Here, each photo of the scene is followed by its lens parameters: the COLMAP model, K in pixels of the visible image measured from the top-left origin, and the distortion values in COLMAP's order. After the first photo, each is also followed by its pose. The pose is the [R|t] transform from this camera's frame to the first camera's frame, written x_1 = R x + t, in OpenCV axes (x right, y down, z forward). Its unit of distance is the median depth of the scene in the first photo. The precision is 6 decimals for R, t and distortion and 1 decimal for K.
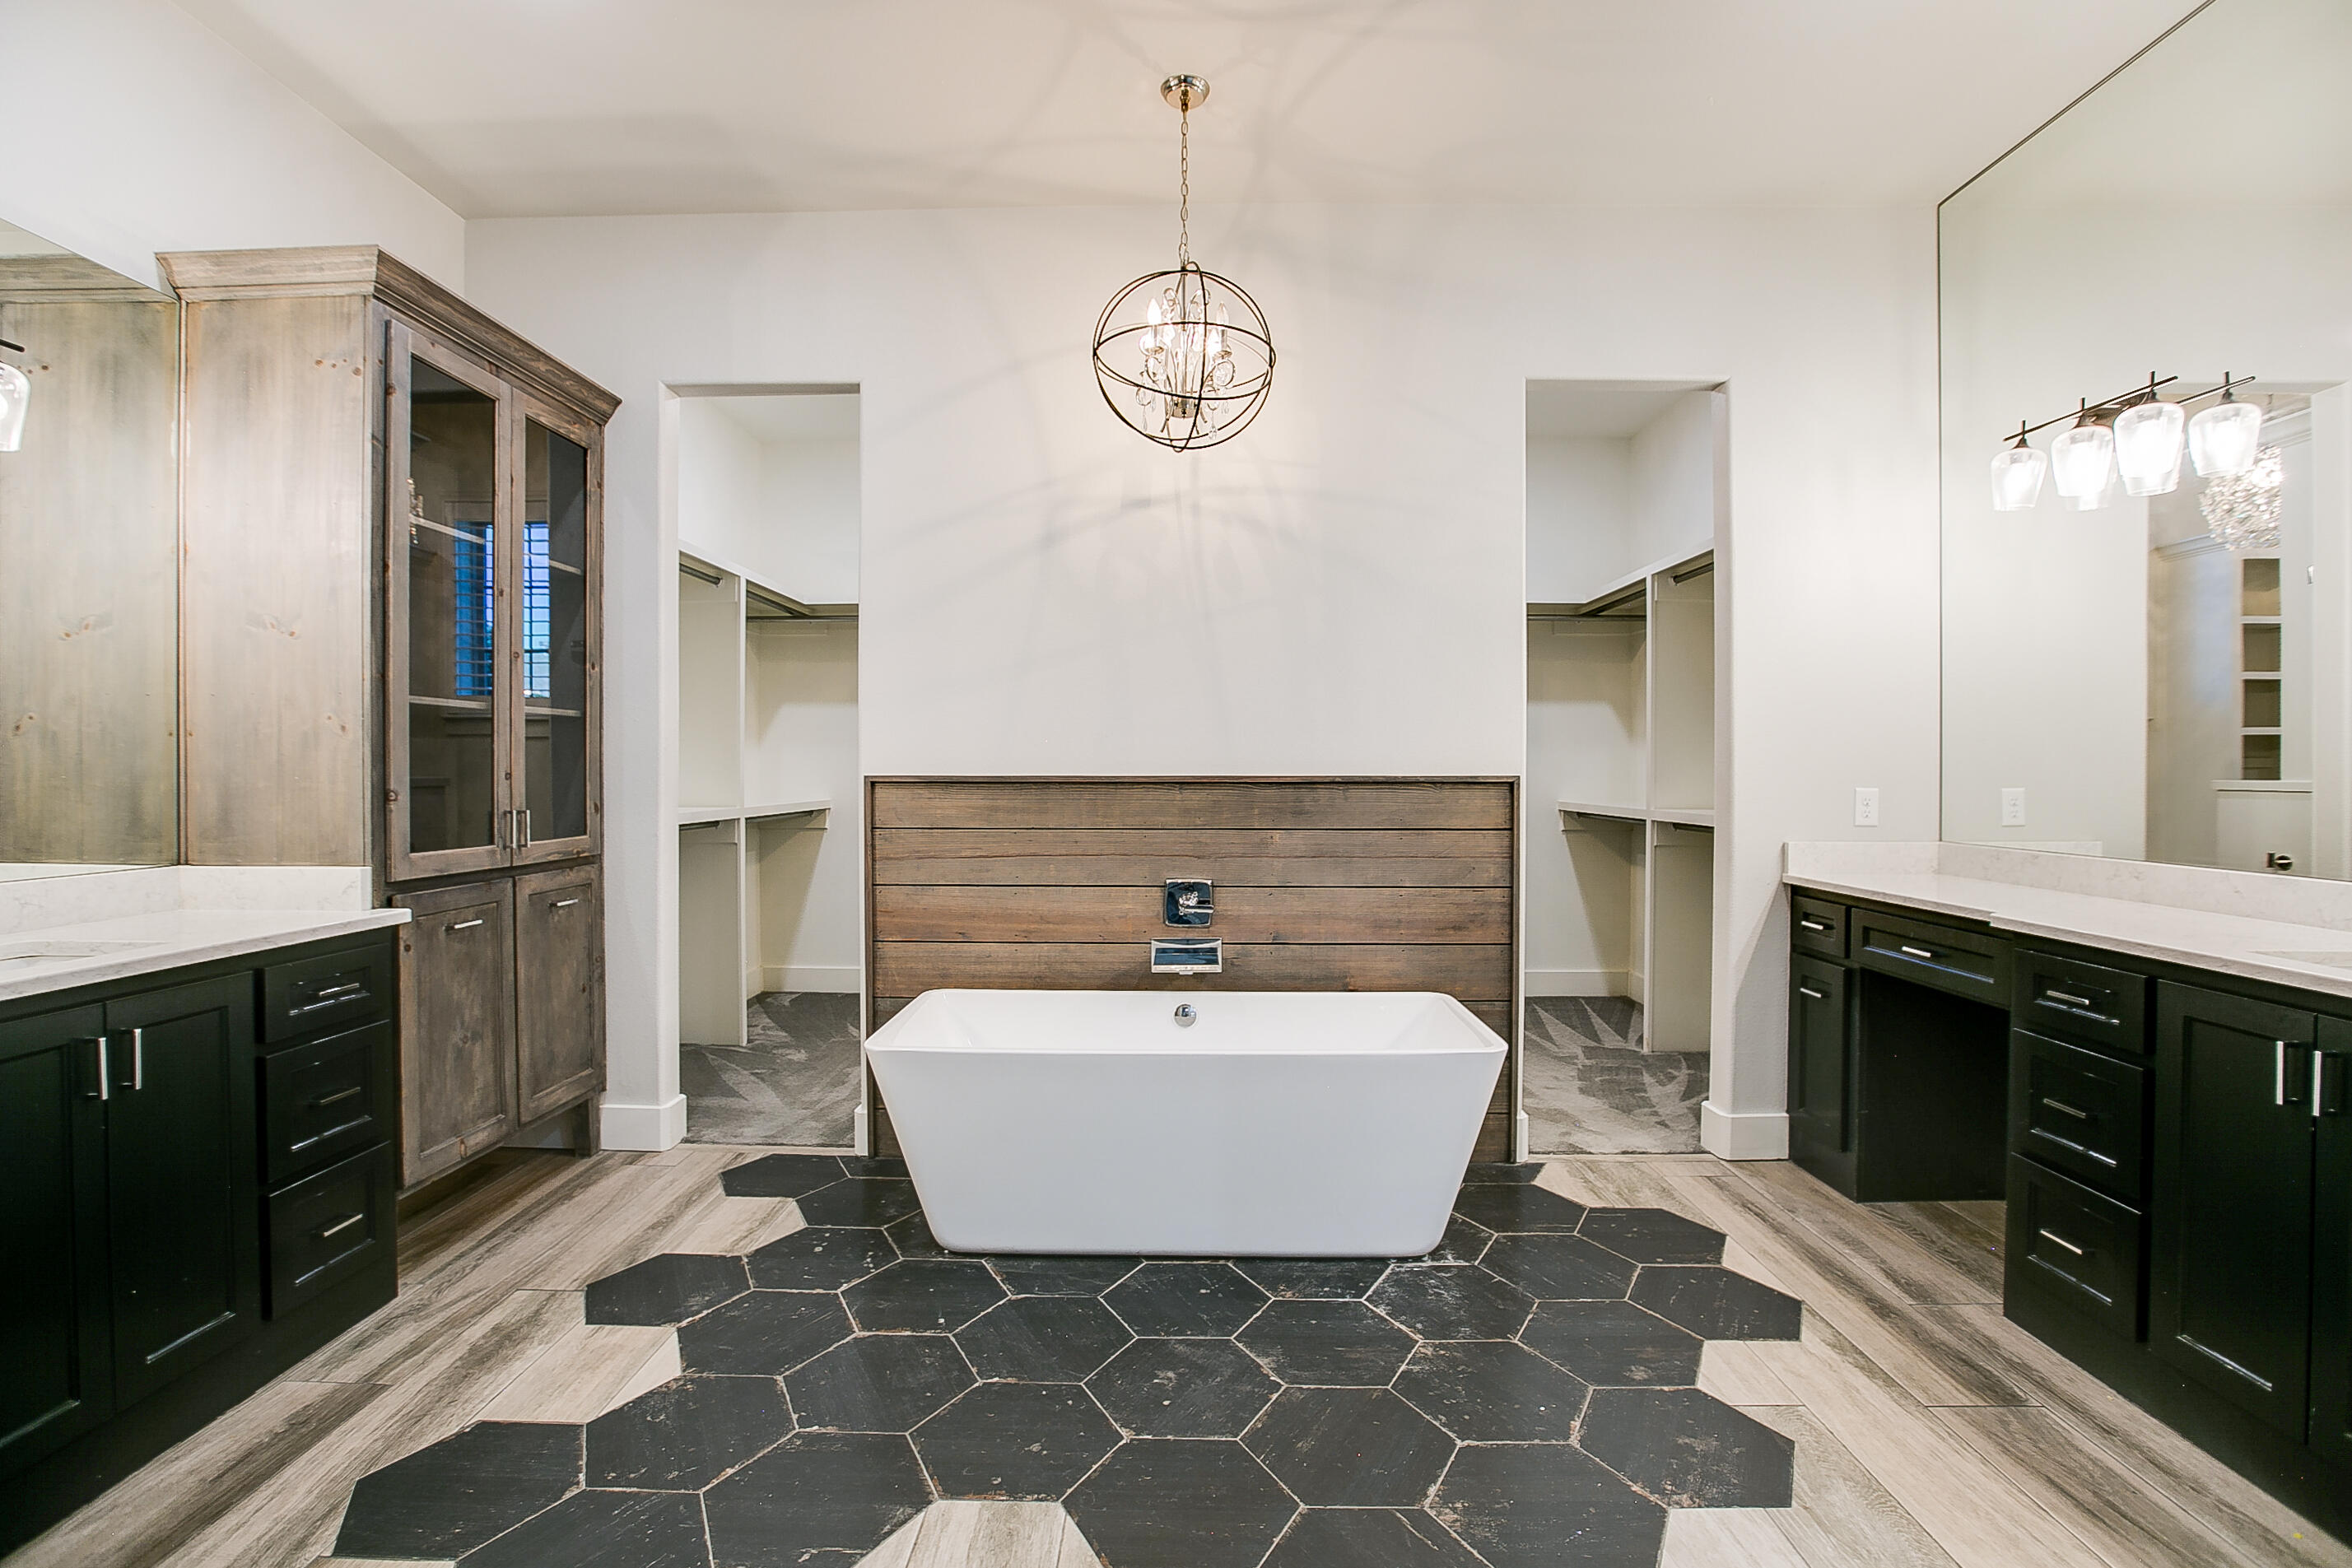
lens RADIAL K [[1091.5, 0, 1176.1], [0, 1091.5, 761.2], [0, 0, 1]] dist [-0.034386, 0.012263]
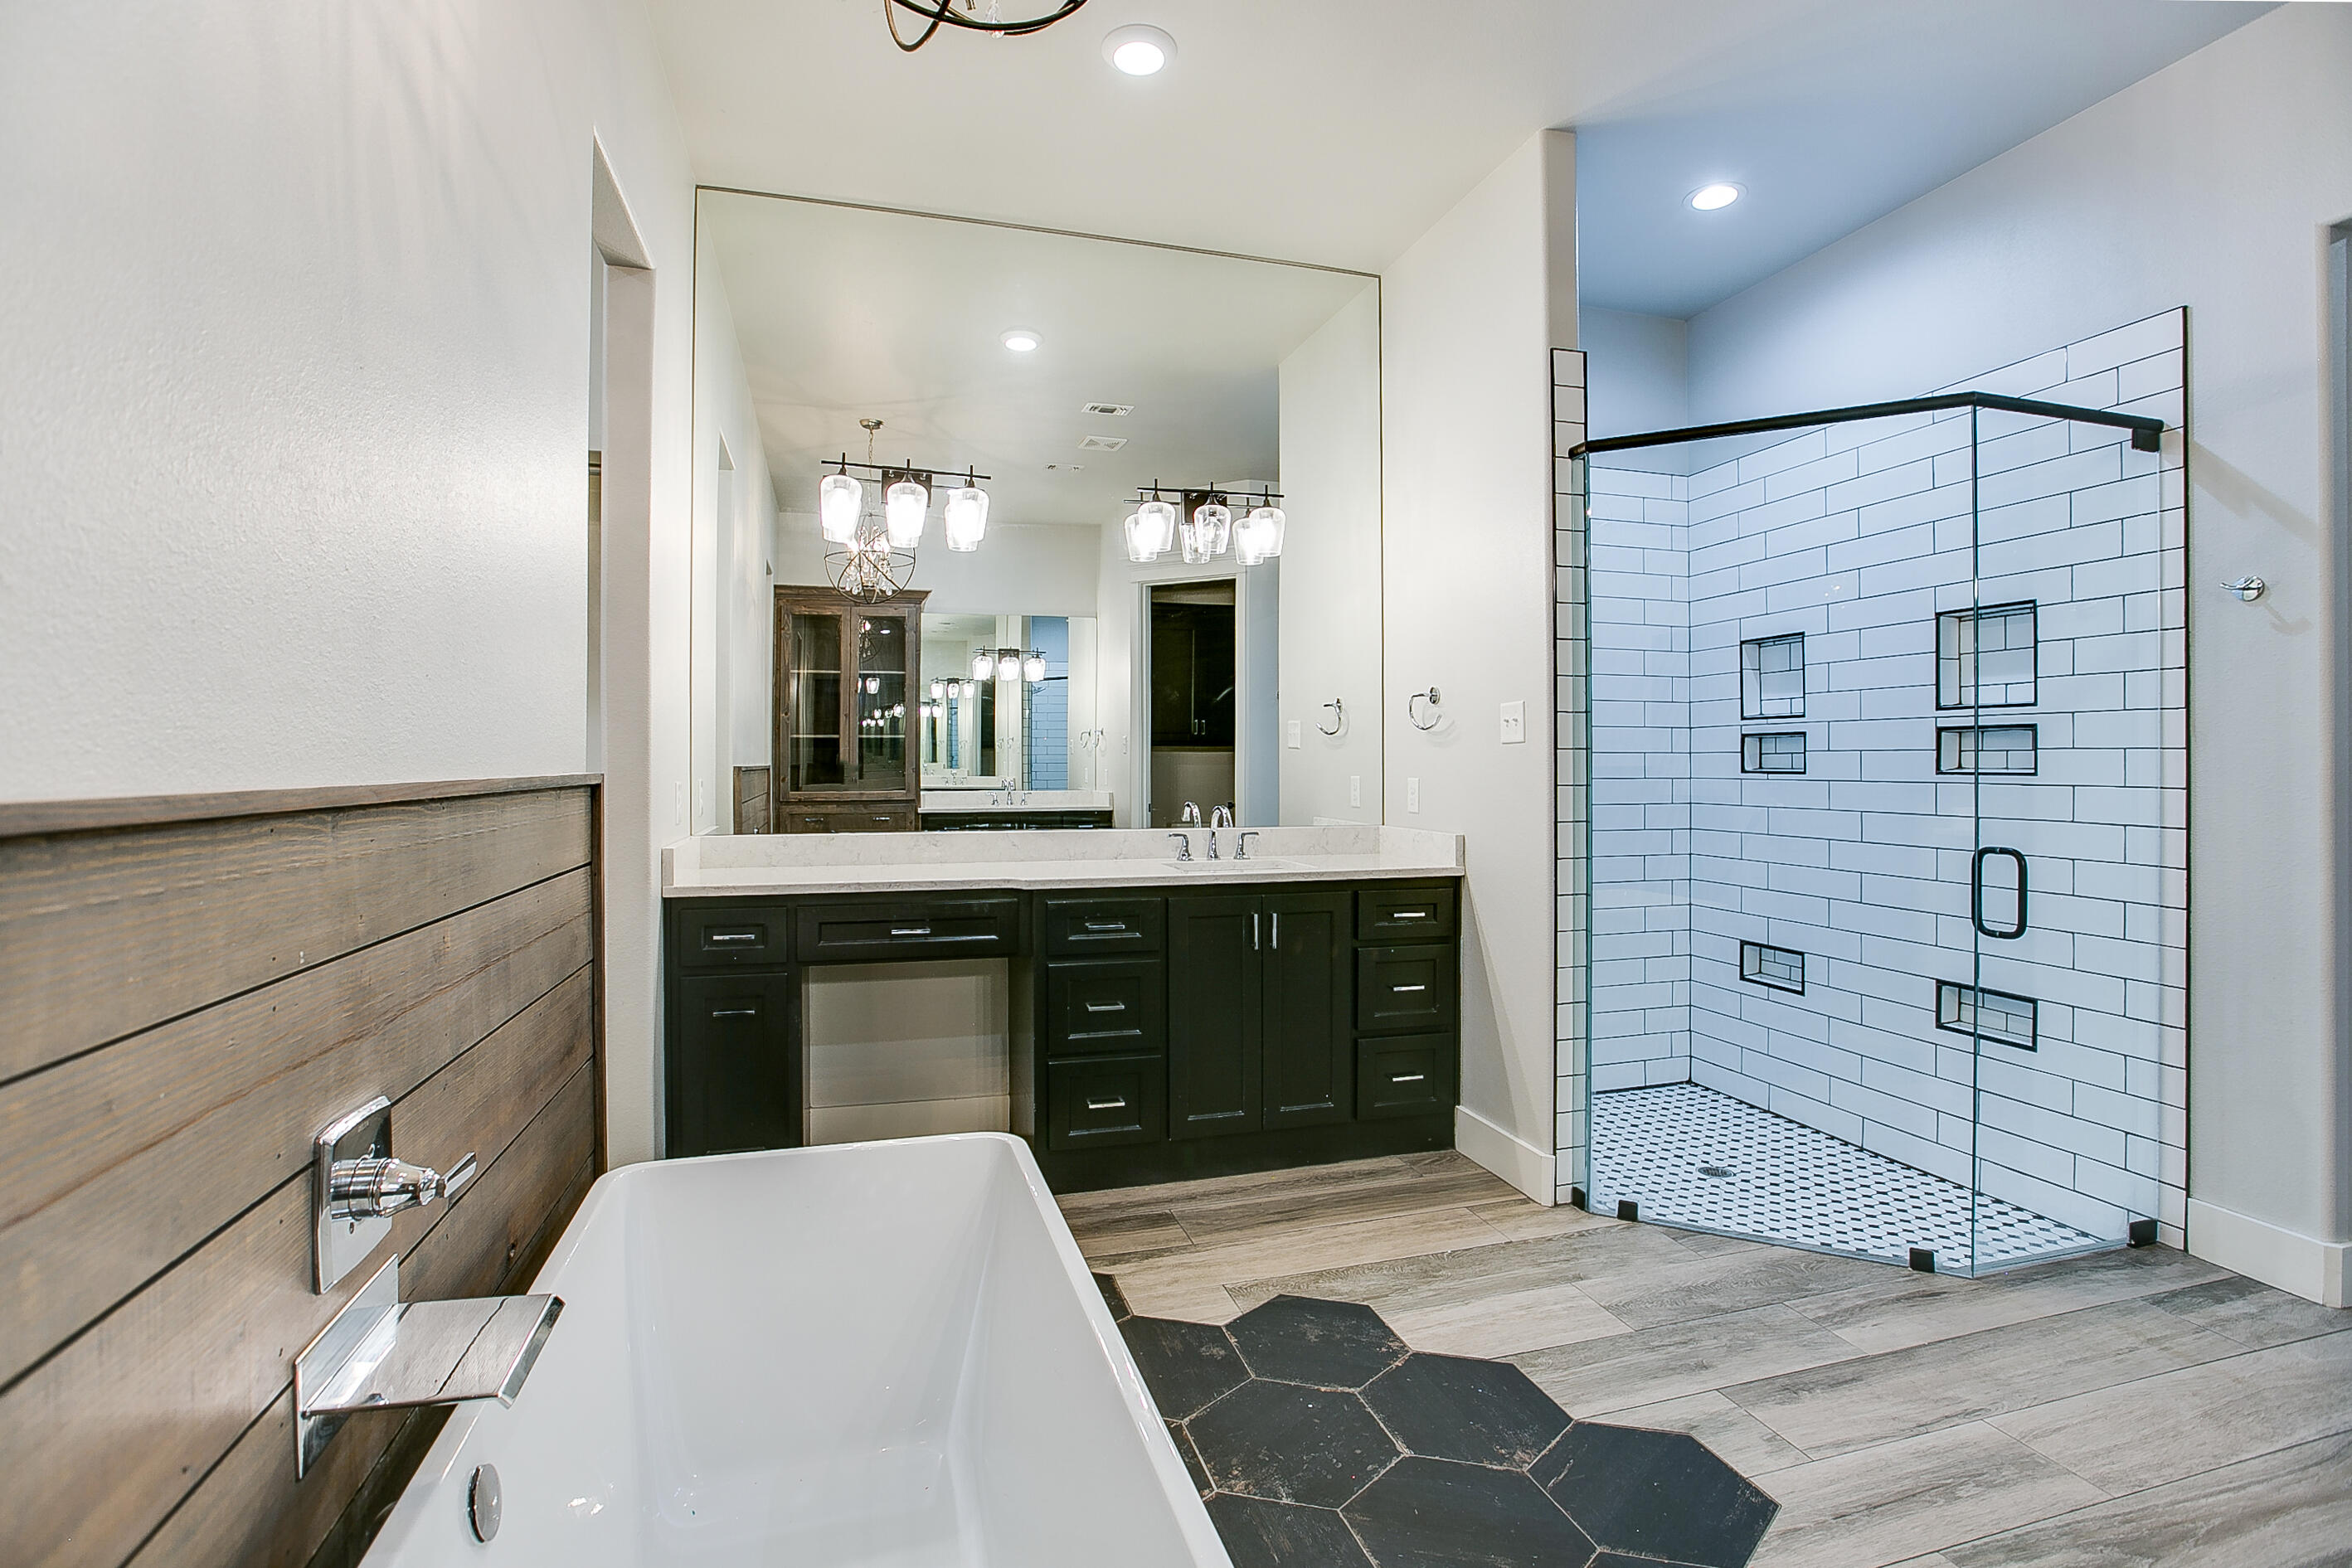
lens RADIAL K [[1091.5, 0, 1192.5], [0, 1091.5, 760.6], [0, 0, 1]] dist [-0.034386, 0.012263]
pose [[-0.304582, 0.002845, 0.952482, -0.403206], [-0.005345, 0.999975, -0.004696, 0.009112], [-0.952471, -0.006521, -0.304559, 0.989423]]
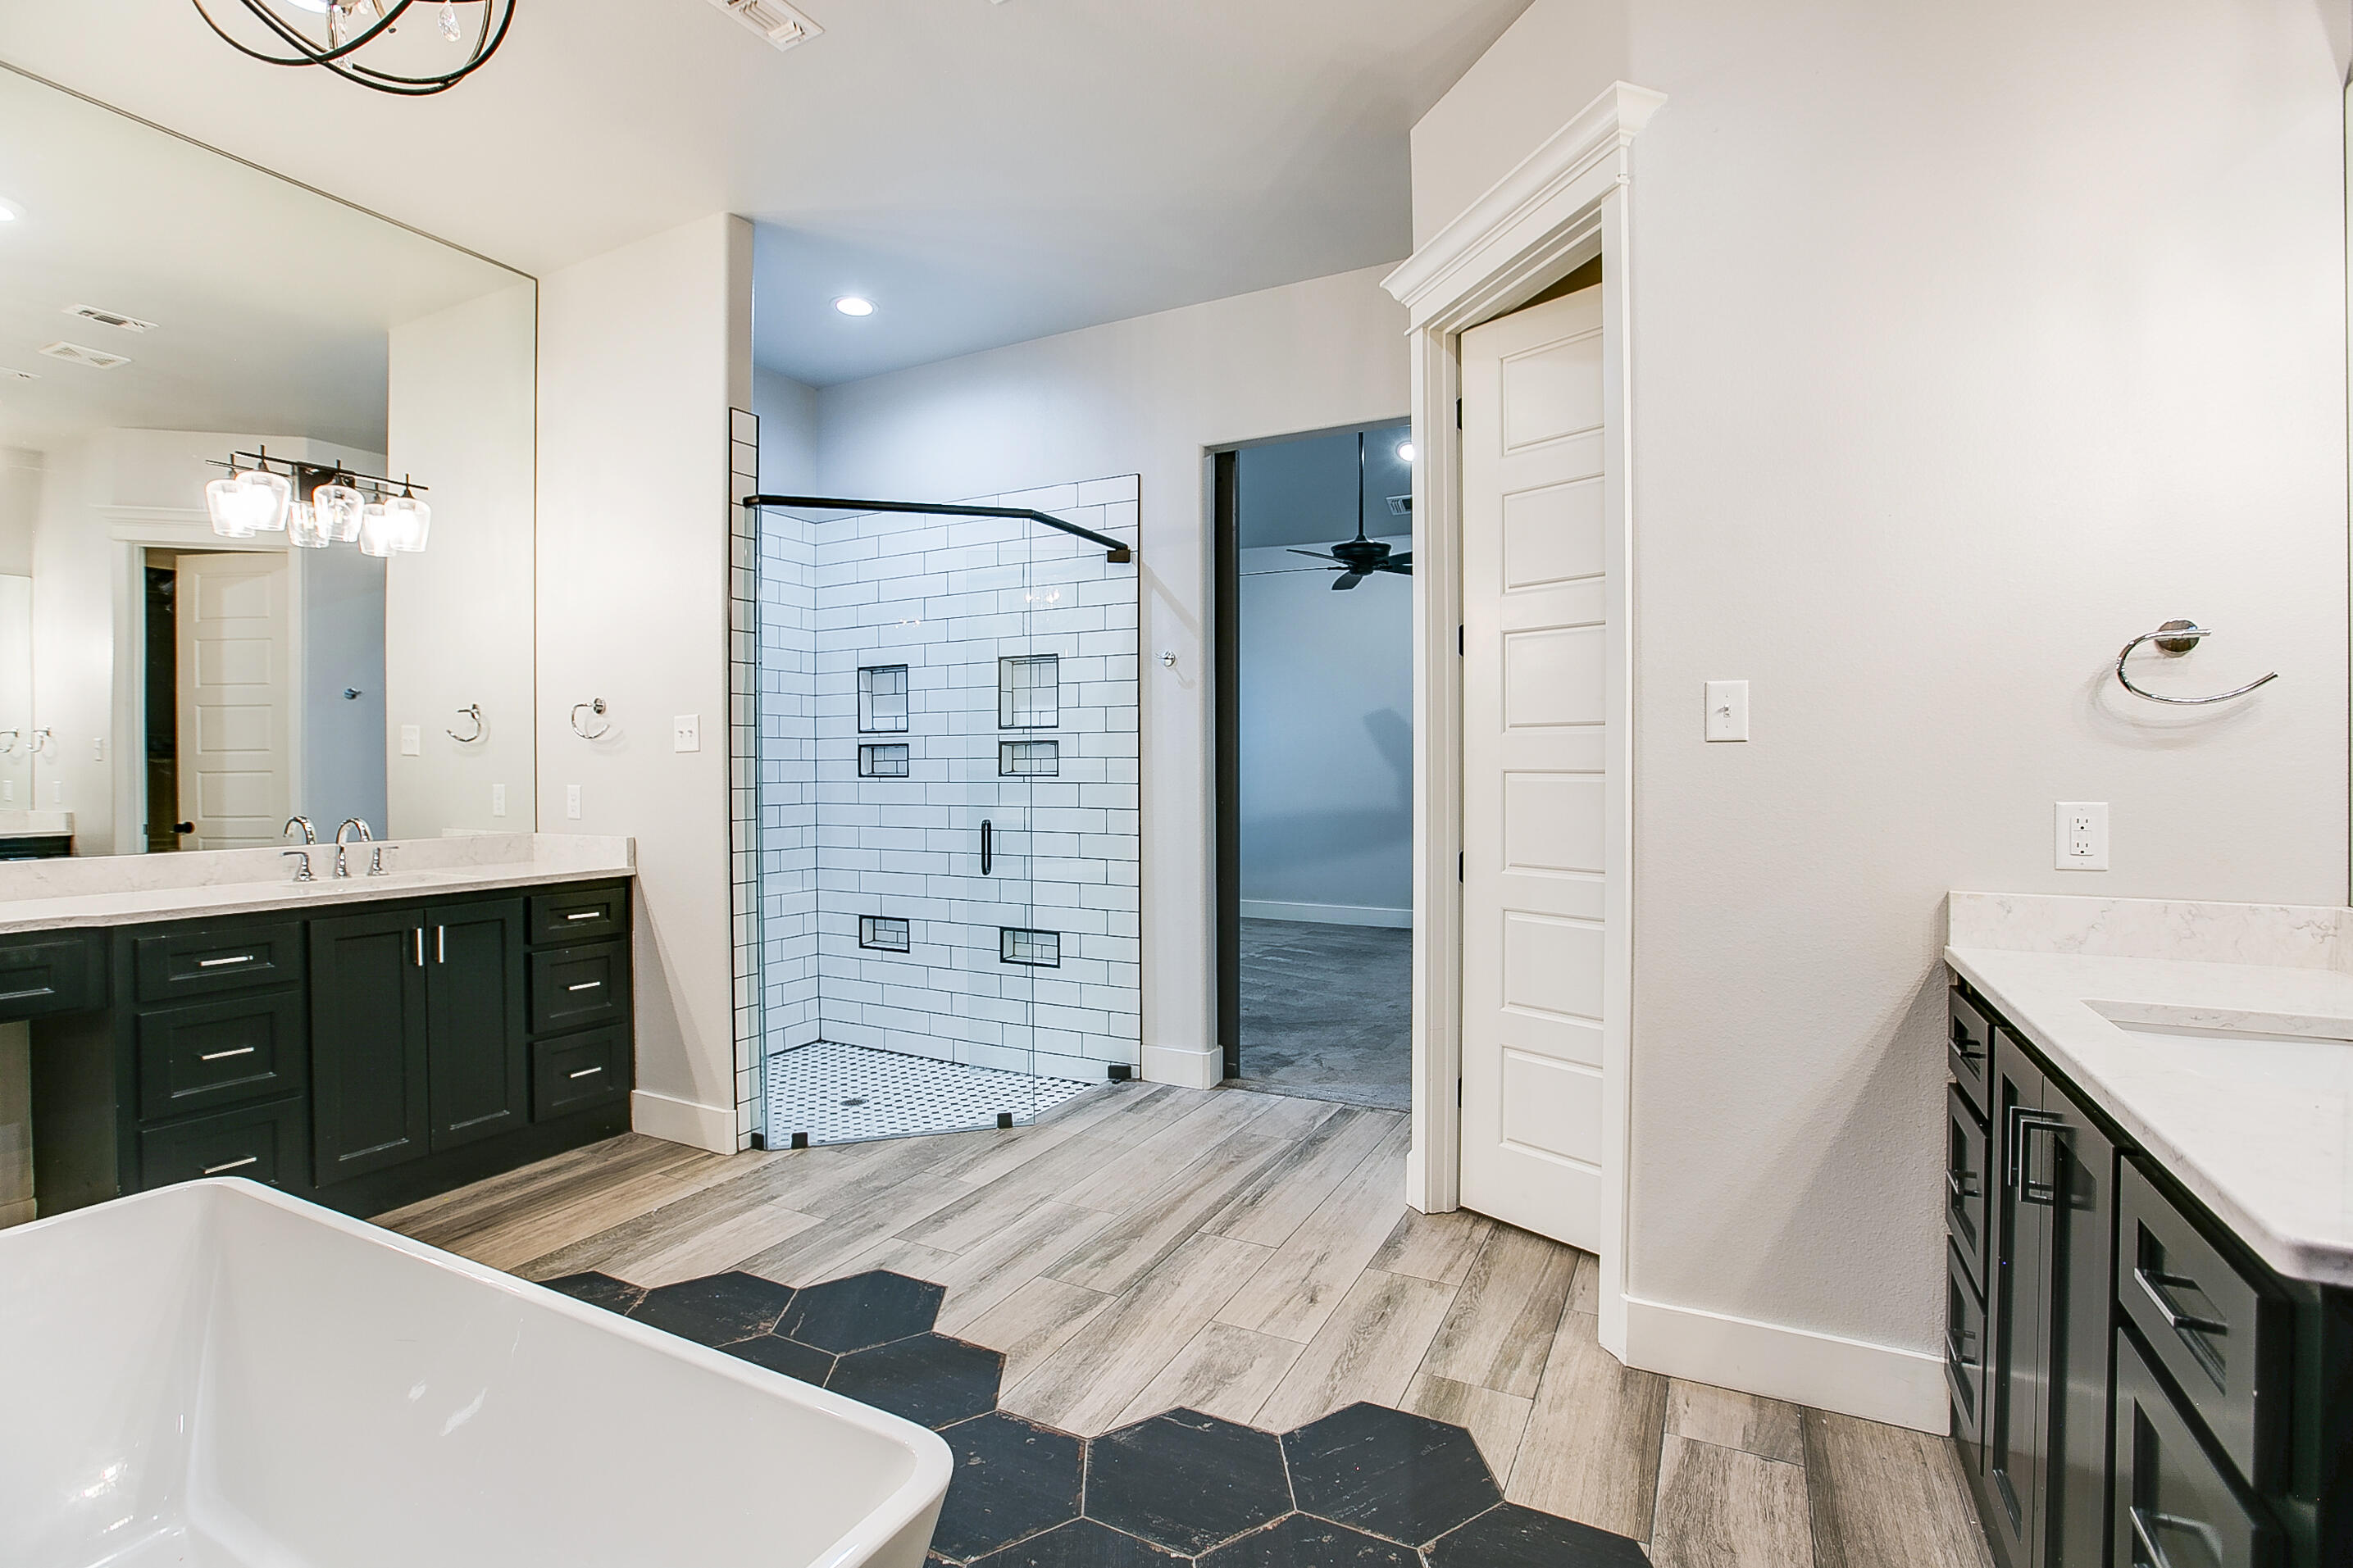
lens RADIAL K [[1092.0, 0, 1155.4], [0, 1092.0, 786.7], [0, 0, 1]] dist [-0.034386, 0.012263]
pose [[-0.888464, -0.003803, 0.458931, -0.478791], [0.002383, 0.999914, 0.012898, 0.009305], [-0.458940, 0.012553, -0.888379, 1.184833]]
